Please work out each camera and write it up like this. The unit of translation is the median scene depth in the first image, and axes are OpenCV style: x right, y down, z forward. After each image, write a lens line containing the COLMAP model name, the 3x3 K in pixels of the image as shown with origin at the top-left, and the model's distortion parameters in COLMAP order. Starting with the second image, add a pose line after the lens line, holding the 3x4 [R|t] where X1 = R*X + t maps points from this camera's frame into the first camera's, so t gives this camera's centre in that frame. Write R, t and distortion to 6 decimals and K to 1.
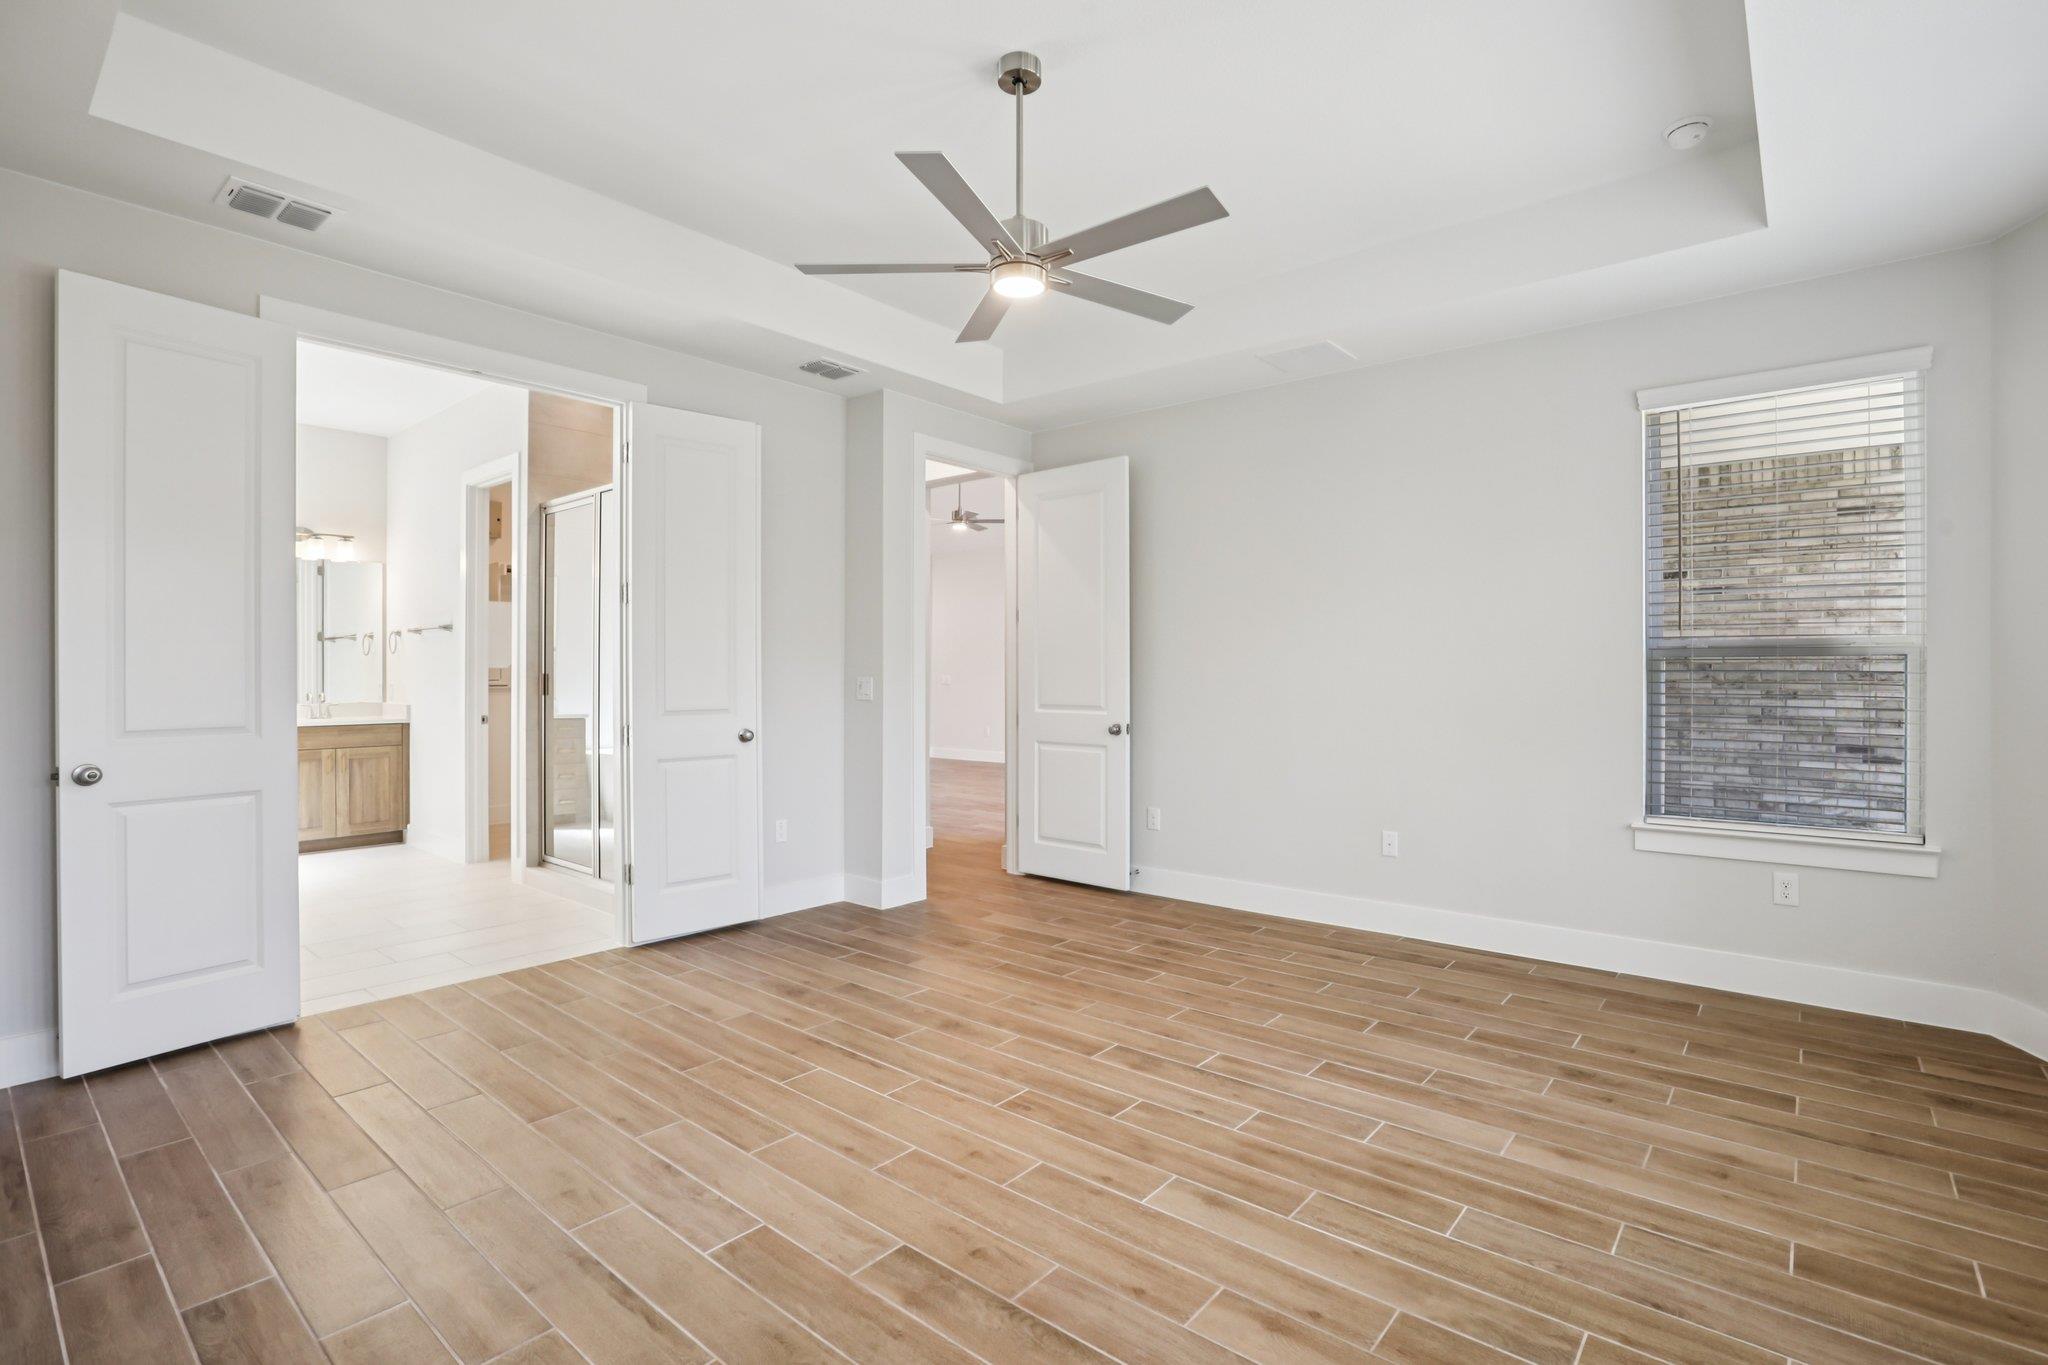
lens RADIAL K [[955.1, 0, 1033.6], [0, 955.1, 686.1], [0, 0, 1]] dist [-0.055053, 0.024586]
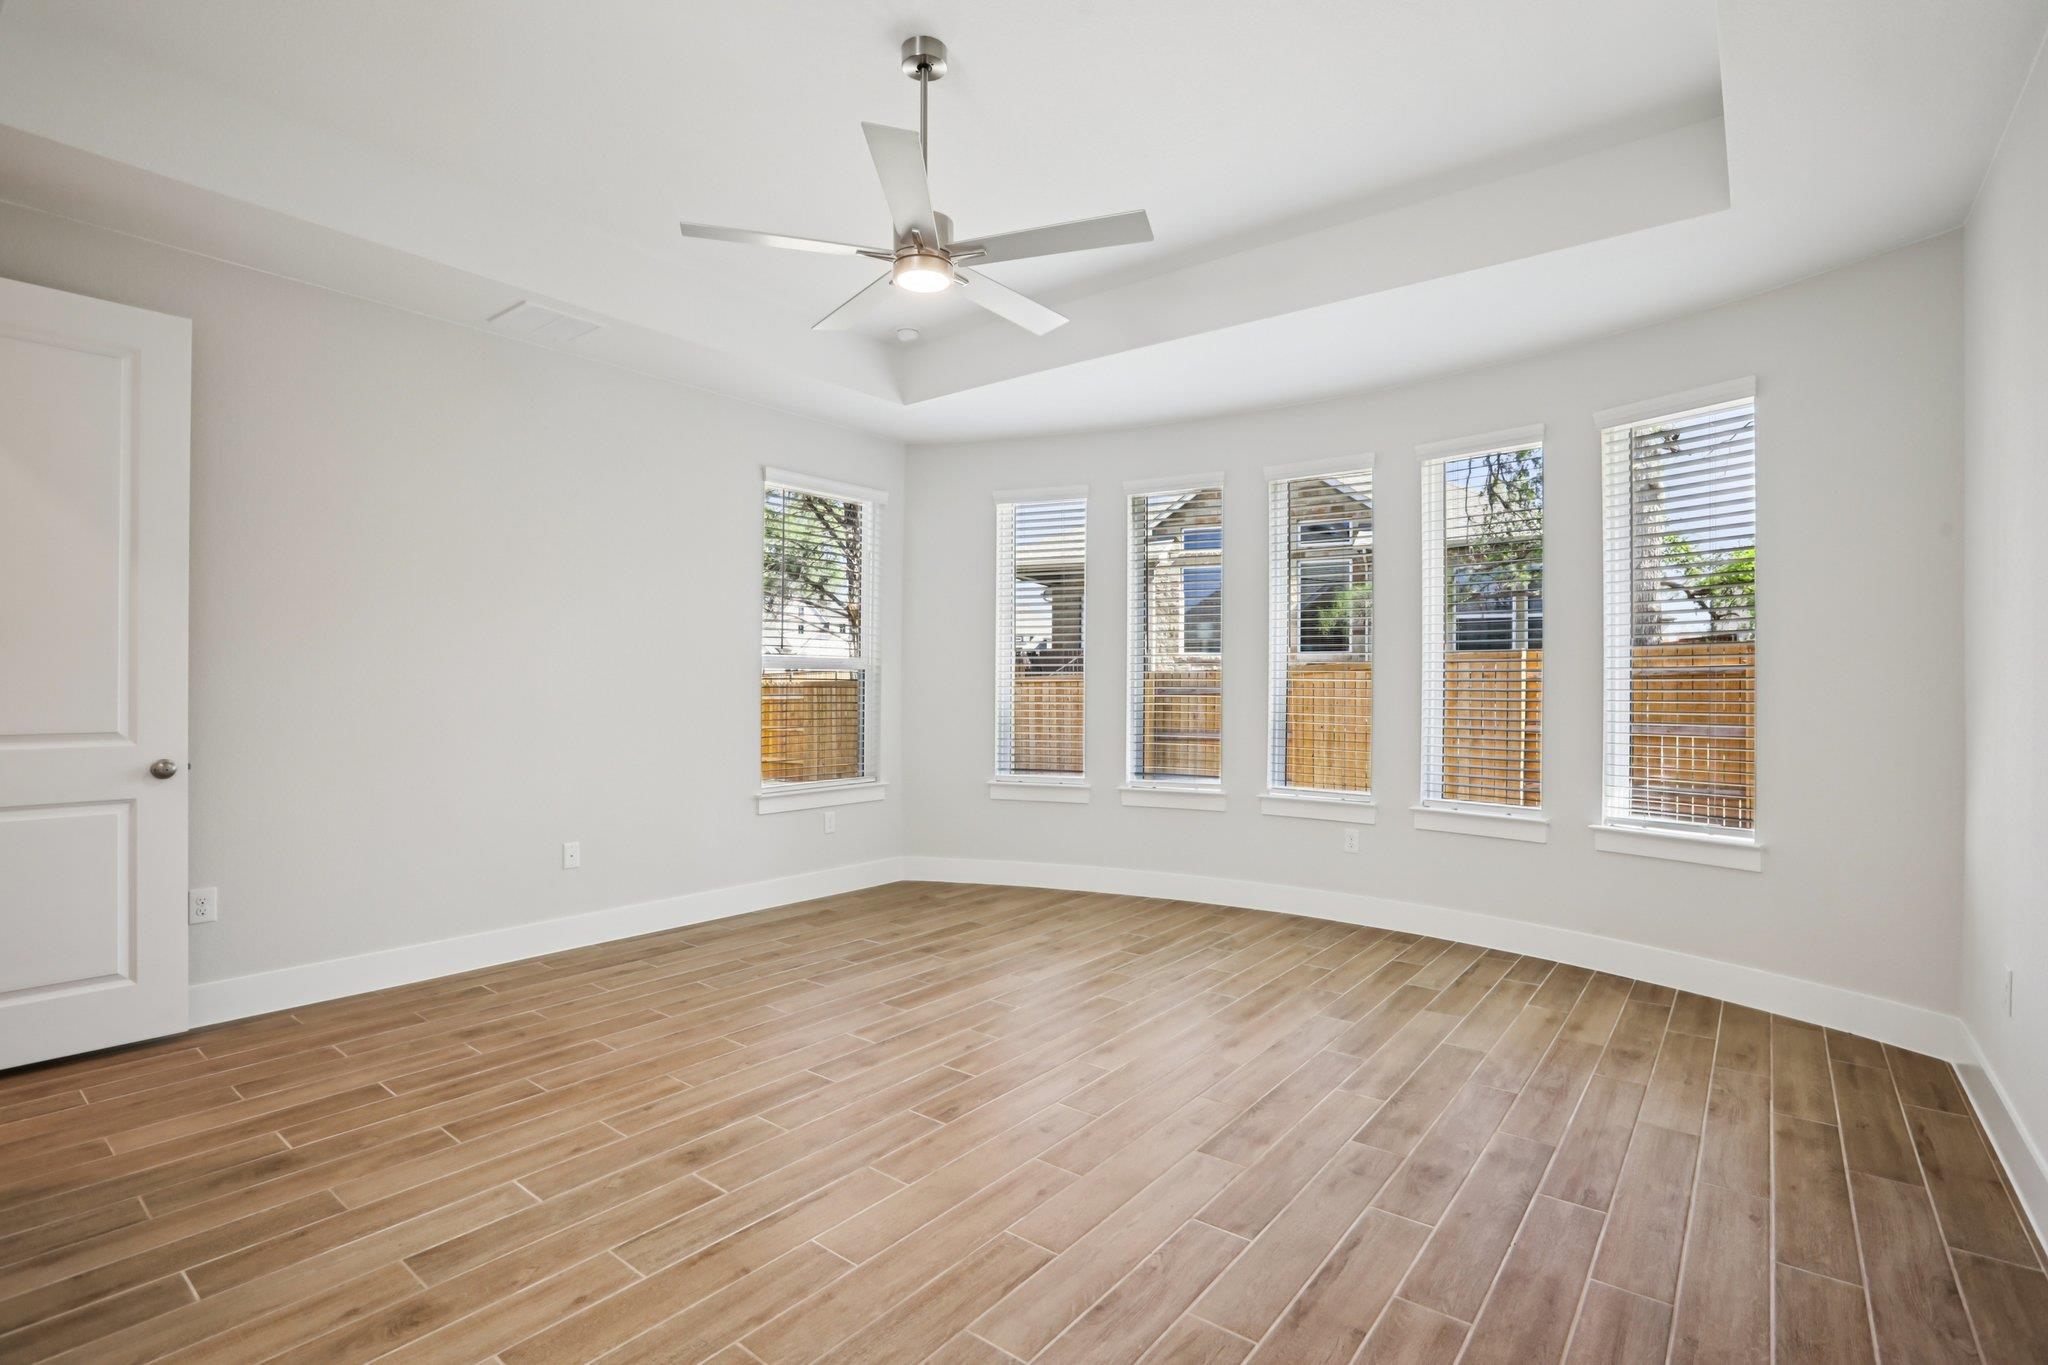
lens RADIAL K [[955.1, 0, 1033.6], [0, 955.1, 686.1], [0, 0, 1]] dist [-0.055053, 0.024586]
pose [[-0.033048, 0.000511, 0.999454, -0.792121], [0.002600, 0.999997, -0.000426, -0.007790], [-0.999450, 0.002585, -0.033050, 0.727182]]
